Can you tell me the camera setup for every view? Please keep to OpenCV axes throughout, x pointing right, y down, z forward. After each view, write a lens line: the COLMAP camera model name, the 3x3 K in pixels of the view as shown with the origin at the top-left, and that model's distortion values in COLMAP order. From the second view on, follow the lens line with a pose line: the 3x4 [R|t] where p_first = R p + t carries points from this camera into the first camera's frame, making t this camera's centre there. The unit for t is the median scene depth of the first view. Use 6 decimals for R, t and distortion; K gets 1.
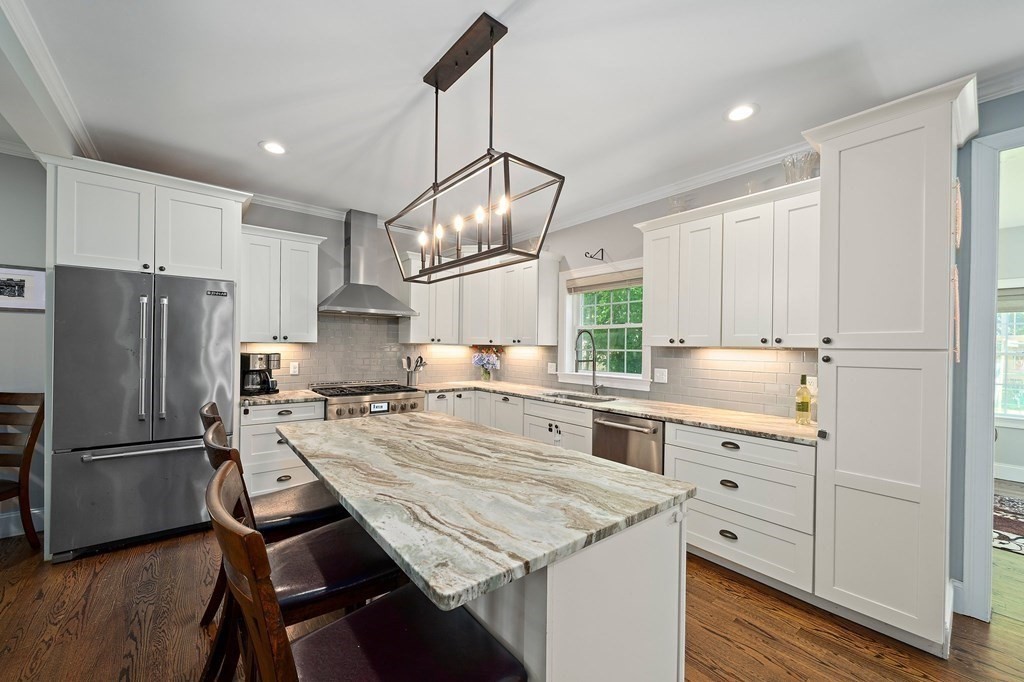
lens RADIAL K [[395.9, 0, 509.4], [0, 395.9, 344.0], [0, 0, 1]] dist [-0.000814, -0.000063]
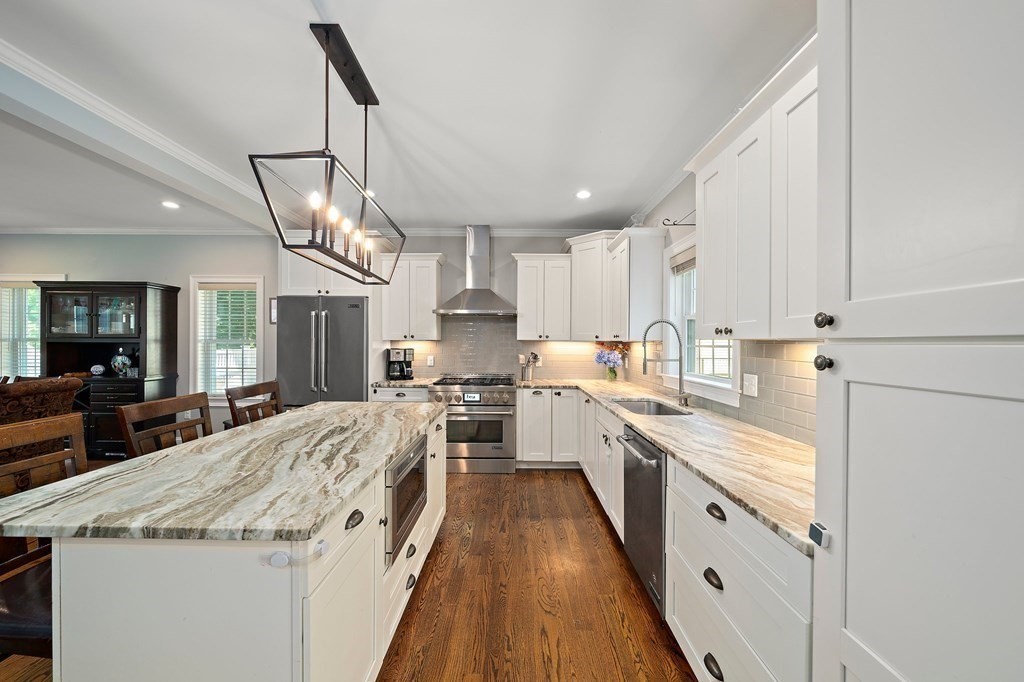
lens RADIAL K [[374.7, 0, 512.0], [0, 374.7, 341.0], [0, 0, 1]] dist [-0.003169, -0.000400]
pose [[0.775391, -0.008872, -0.631419, 0.461798], [0.006563, 0.999961, -0.005991, 0.008260], [0.631447, 0.000502, 0.775419, 0.270872]]
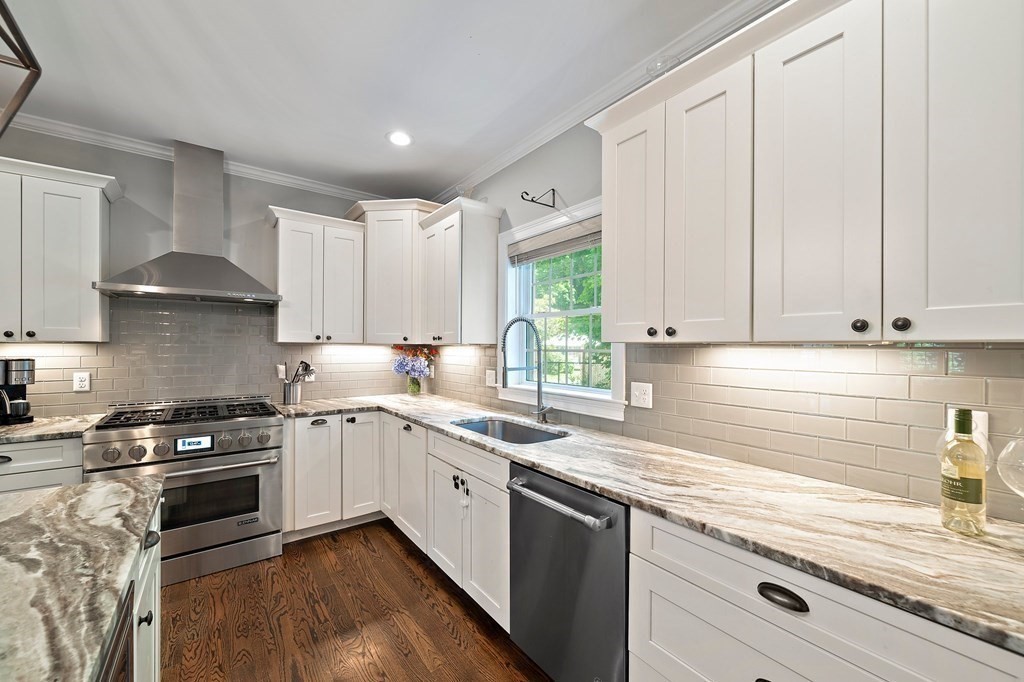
lens RADIAL K [[400.0, 0, 510.3], [0, 400.0, 345.3], [0, 0, 1]] dist [-0.002506, -0.000158]
pose [[0.999327, -0.007198, -0.035955, 0.212754], [0.007230, 0.999974, 0.000774, 0.006641], [0.035948, -0.001034, 0.999353, 0.414171]]
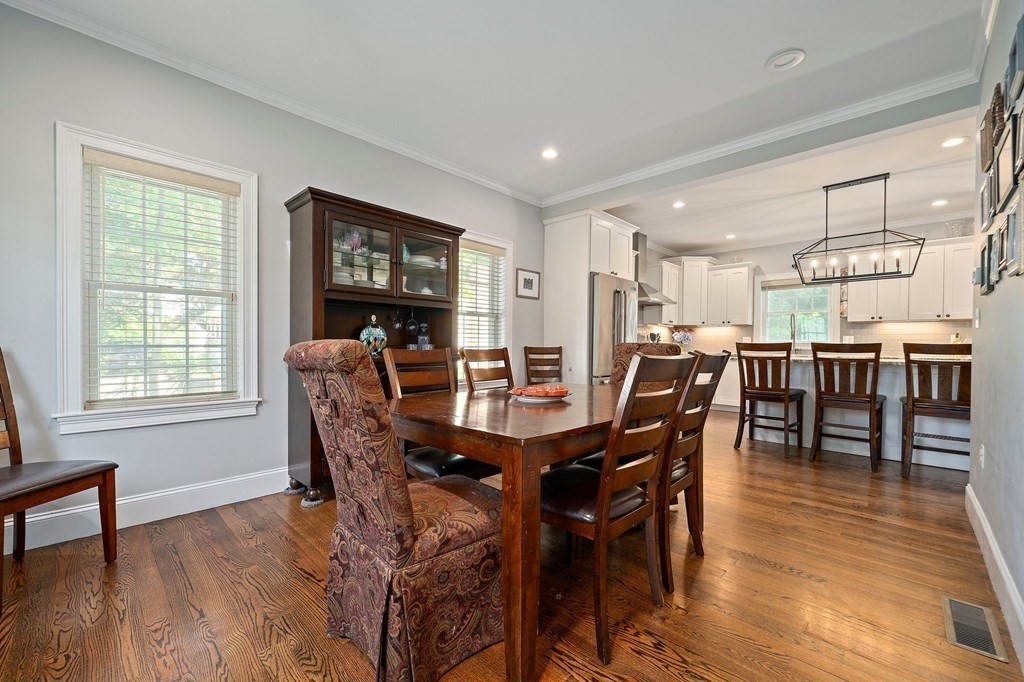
lens RADIAL K [[414.8, 0, 512.0], [0, 414.8, 341.0], [0, 0, 1]] dist [-0.001111, -0.000111]
pose [[0.992664, -0.004681, 0.120816, -1.232424], [0.004497, 0.999988, 0.001799, 0.073278], [-0.120823, -0.001242, 0.992673, -0.563481]]
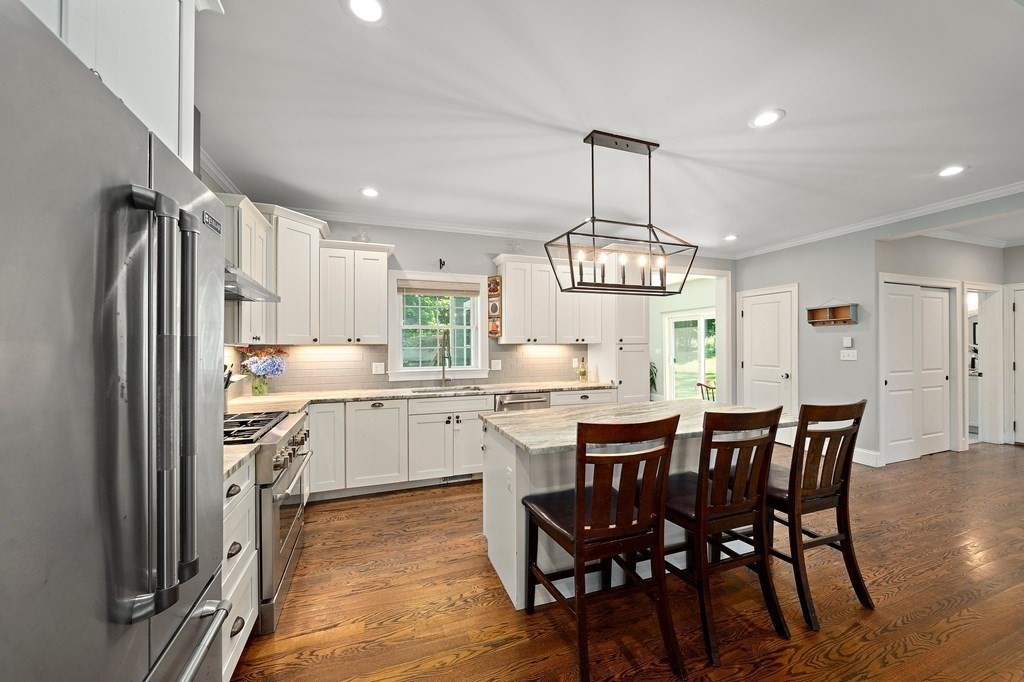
lens RADIAL K [[389.7, 0, 518.0], [0, 389.7, 342.0], [0, 0, 1]] dist [-0.000598, -0.000038]
pose [[0.318312, -0.006779, 0.947962, -0.862764], [0.003492, 0.999976, 0.005978, -0.008084], [-0.947980, 0.001407, 0.318328, 0.492781]]
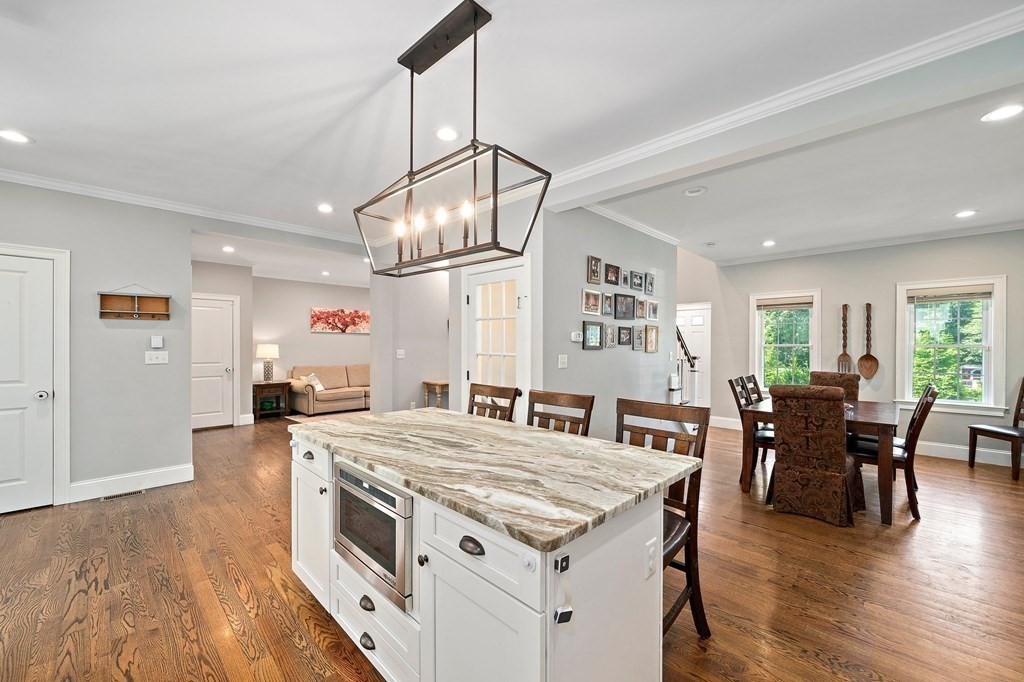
lens RADIAL K [[414.8, 0, 512.0], [0, 414.8, 341.0], [0, 0, 1]] dist [-0.001111, -0.000111]
pose [[-0.993918, -0.010314, -0.109638, -0.103858], [-0.009458, 0.999921, -0.008323, 0.003011], [0.109715, -0.007235, -0.993937, 1.091824]]
